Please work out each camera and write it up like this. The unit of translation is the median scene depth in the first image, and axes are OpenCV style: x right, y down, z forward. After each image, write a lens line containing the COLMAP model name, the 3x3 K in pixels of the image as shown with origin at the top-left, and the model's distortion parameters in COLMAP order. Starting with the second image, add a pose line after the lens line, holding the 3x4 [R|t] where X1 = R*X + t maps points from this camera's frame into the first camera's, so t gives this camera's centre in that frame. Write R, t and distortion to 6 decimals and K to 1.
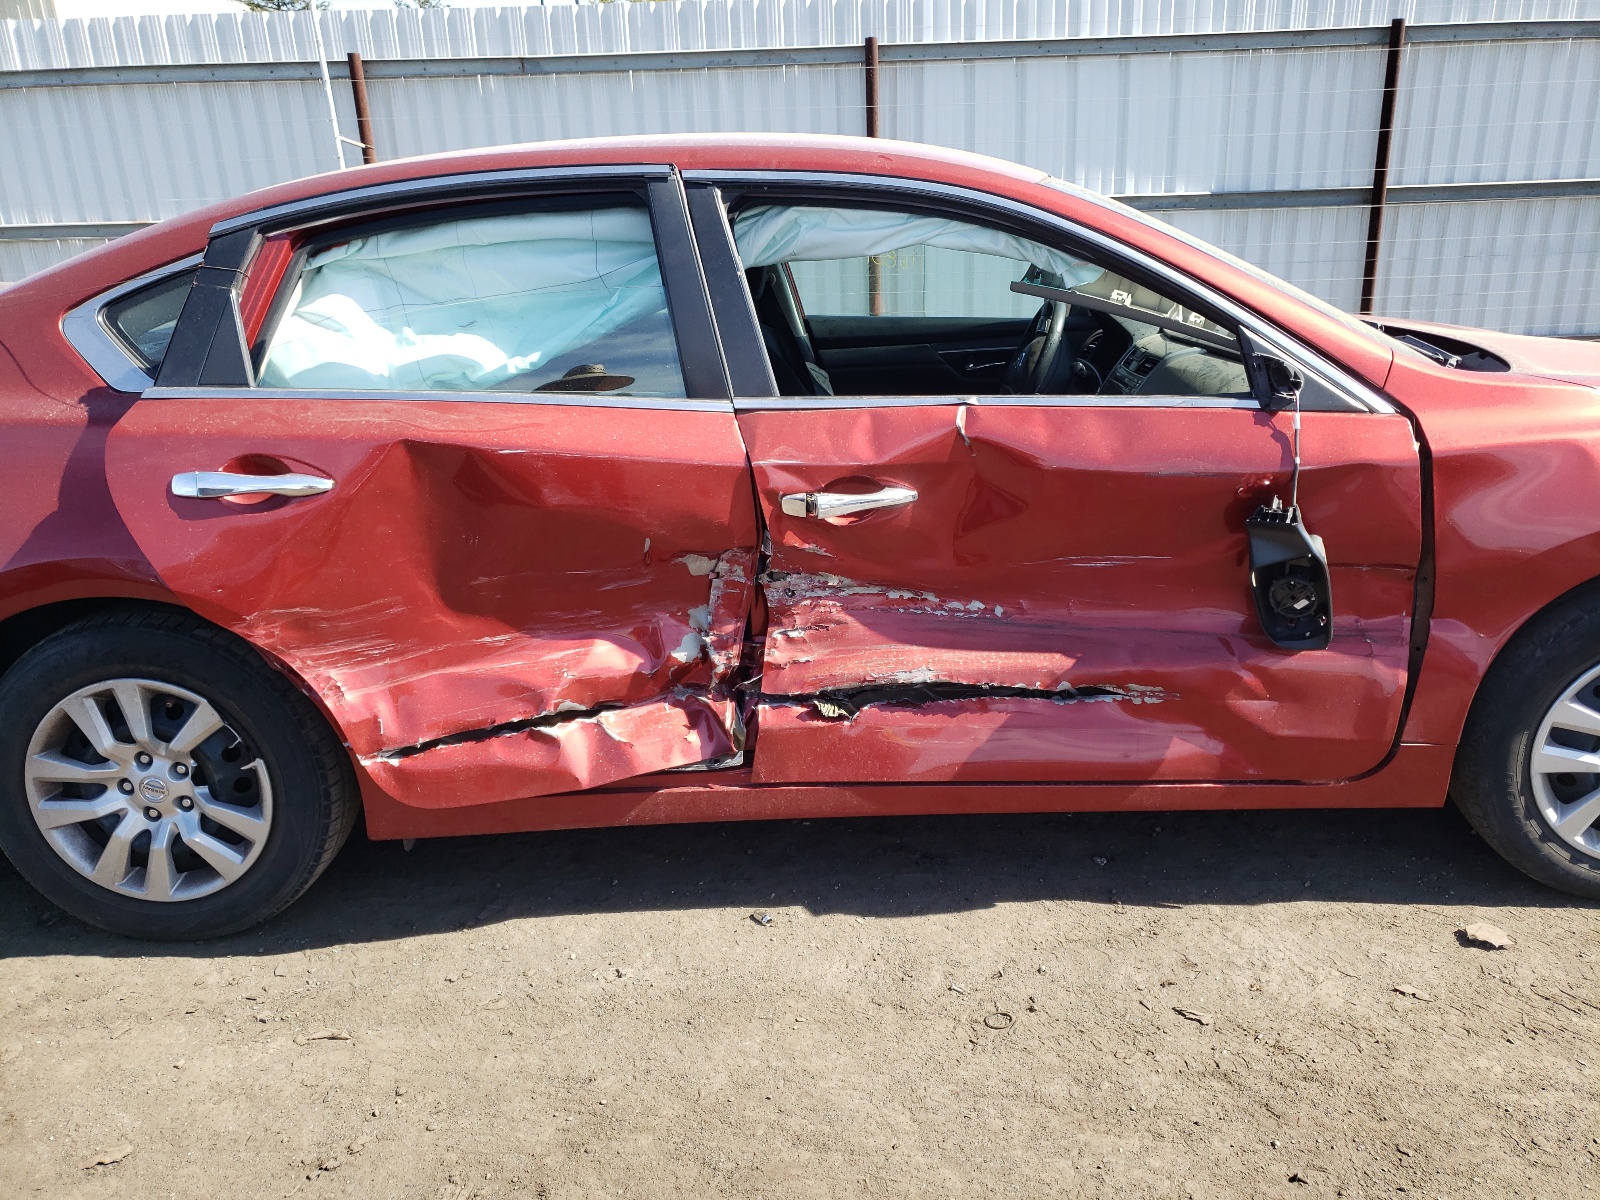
lens RADIAL K [[1225.1, 0, 800.6], [0, 1225.1, 607.5], [0, 0, 1]] dist [0.022049, -0.018489]
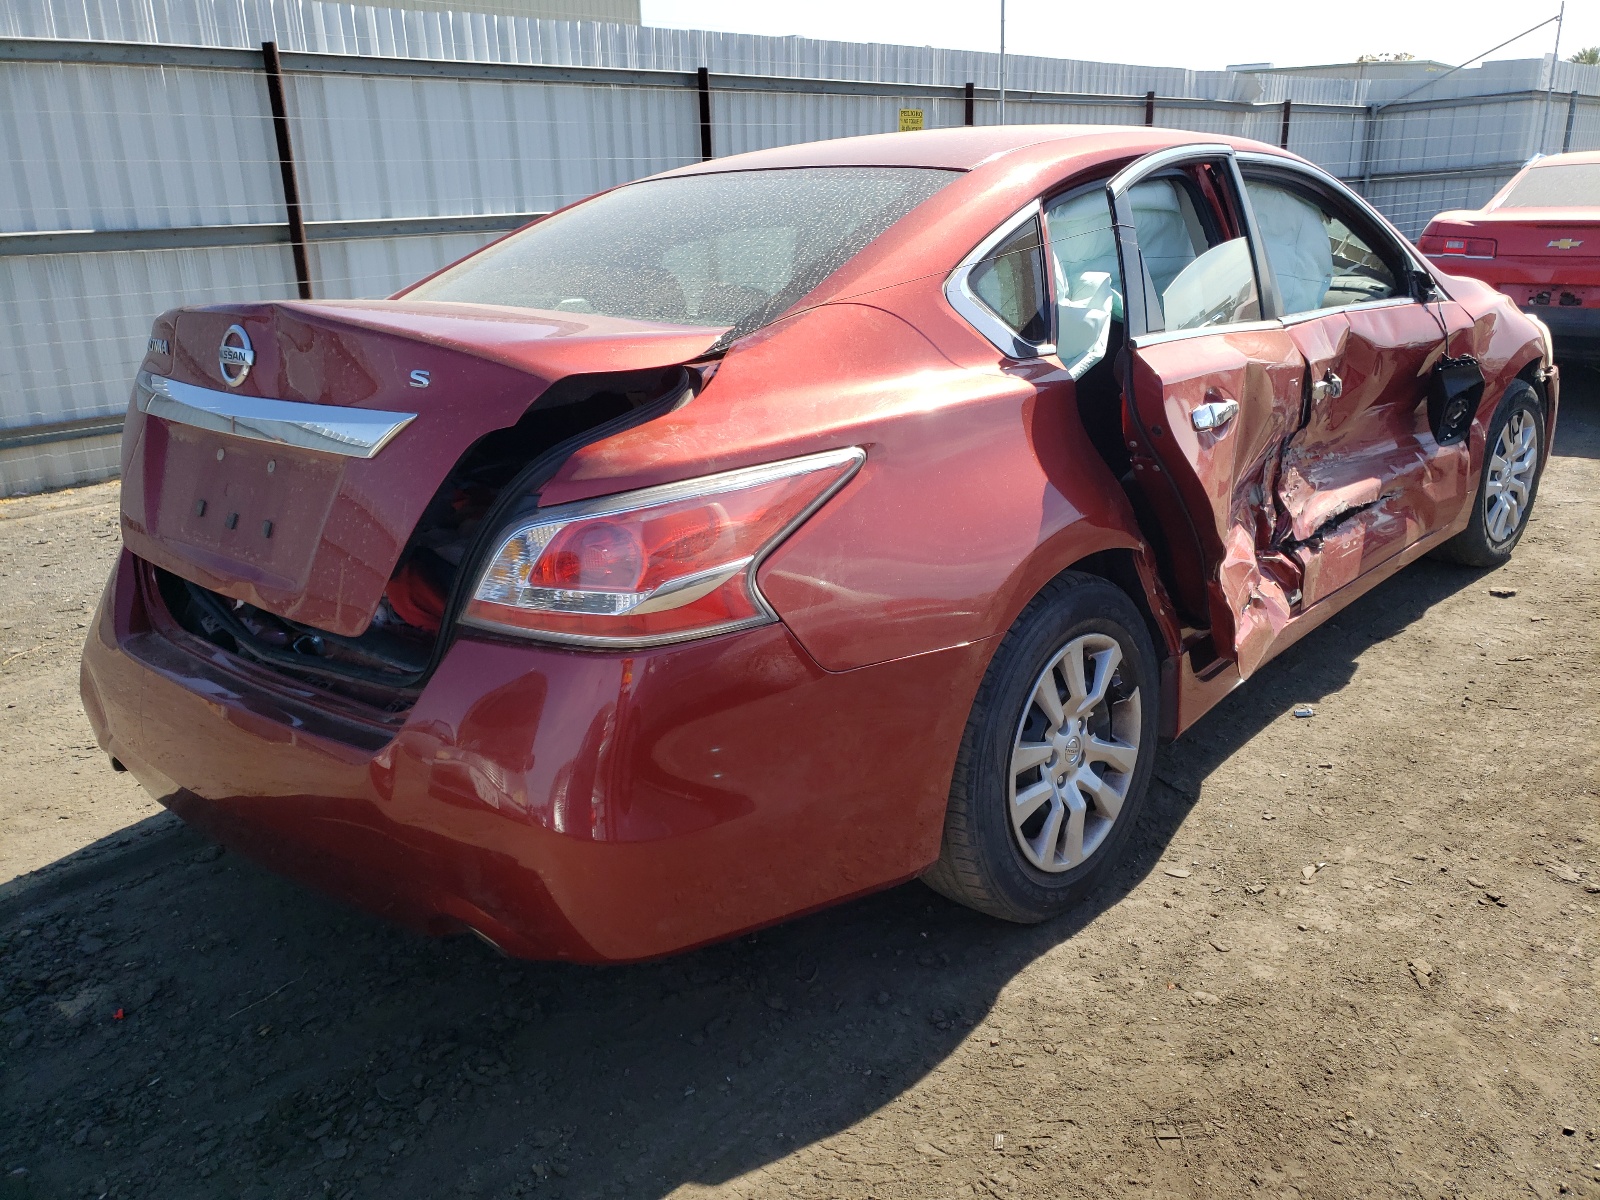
lens RADIAL K [[1225.1, 0, 803.2], [0, 1225.1, 598.4], [0, 0, 1]] dist [0.022049, -0.018489]
pose [[0.680207, -0.226312, 0.697210, -0.471195], [0.250145, 0.965716, 0.069423, -0.033920], [-0.689019, 0.127181, 0.713497, 0.147535]]
